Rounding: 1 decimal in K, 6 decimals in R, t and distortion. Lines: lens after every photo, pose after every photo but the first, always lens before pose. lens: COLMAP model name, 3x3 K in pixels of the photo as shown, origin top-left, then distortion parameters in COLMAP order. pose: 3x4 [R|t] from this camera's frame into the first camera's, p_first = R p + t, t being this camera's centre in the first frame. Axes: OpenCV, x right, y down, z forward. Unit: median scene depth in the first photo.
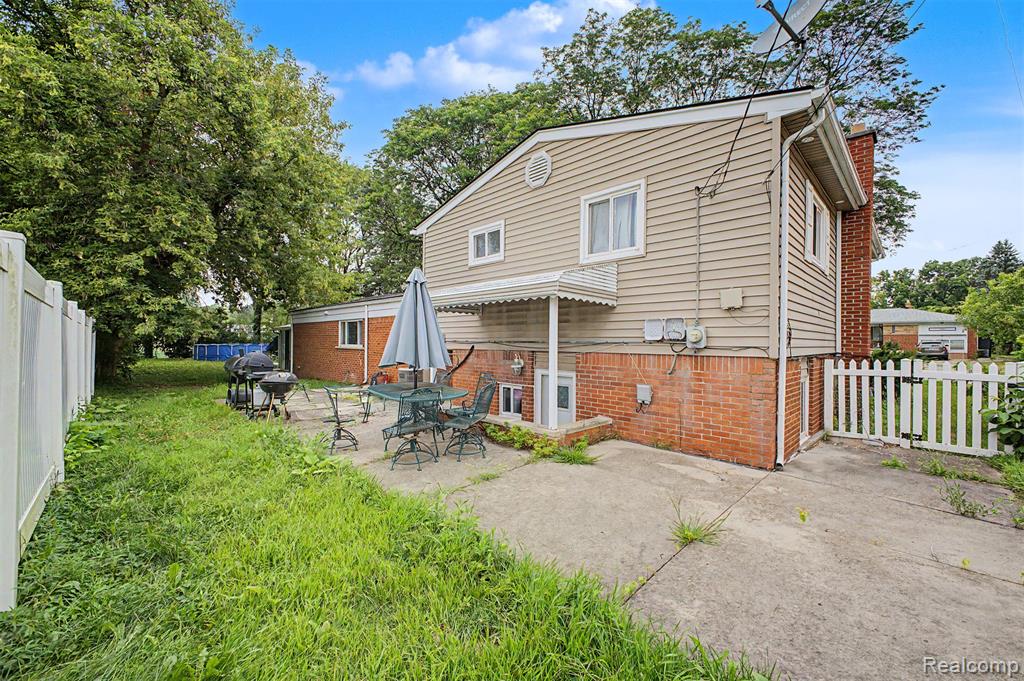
lens RADIAL K [[409.8, 0, 511.6], [0, 409.8, 346.4], [0, 0, 1]] dist [0.000093, -0.000103]
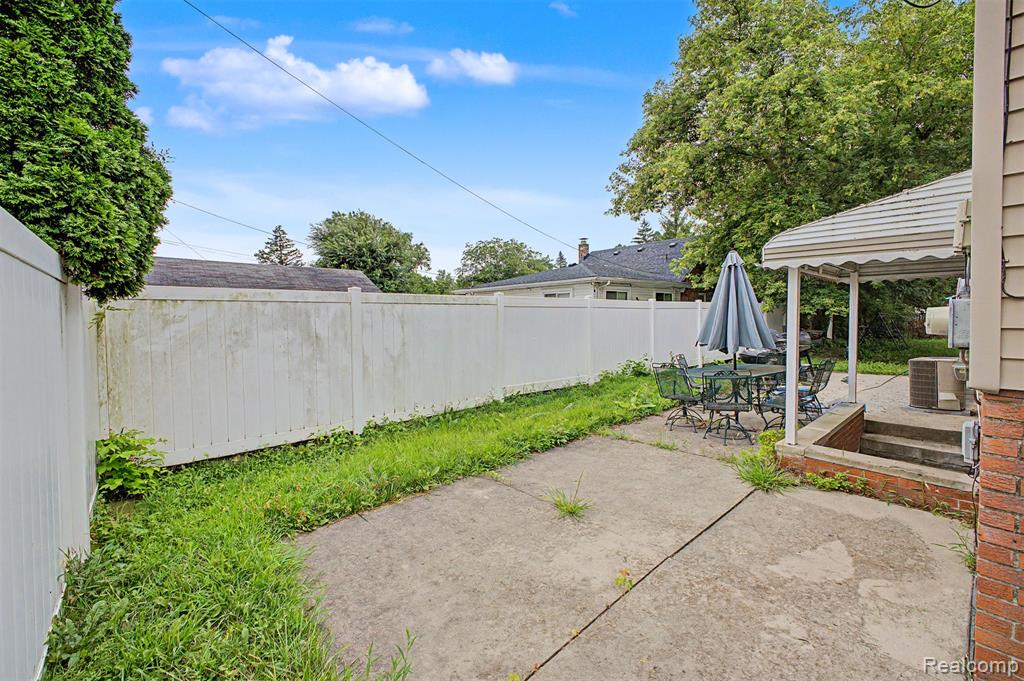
lens RADIAL K [[409.8, 0, 511.6], [0, 409.8, 346.4], [0, 0, 1]] dist [0.000093, -0.000103]
pose [[-0.060730, 0.069010, -0.995766, 1.134252], [-0.005703, 0.997567, 0.069483, -0.033873], [0.998138, 0.009899, -0.060188, 0.683428]]
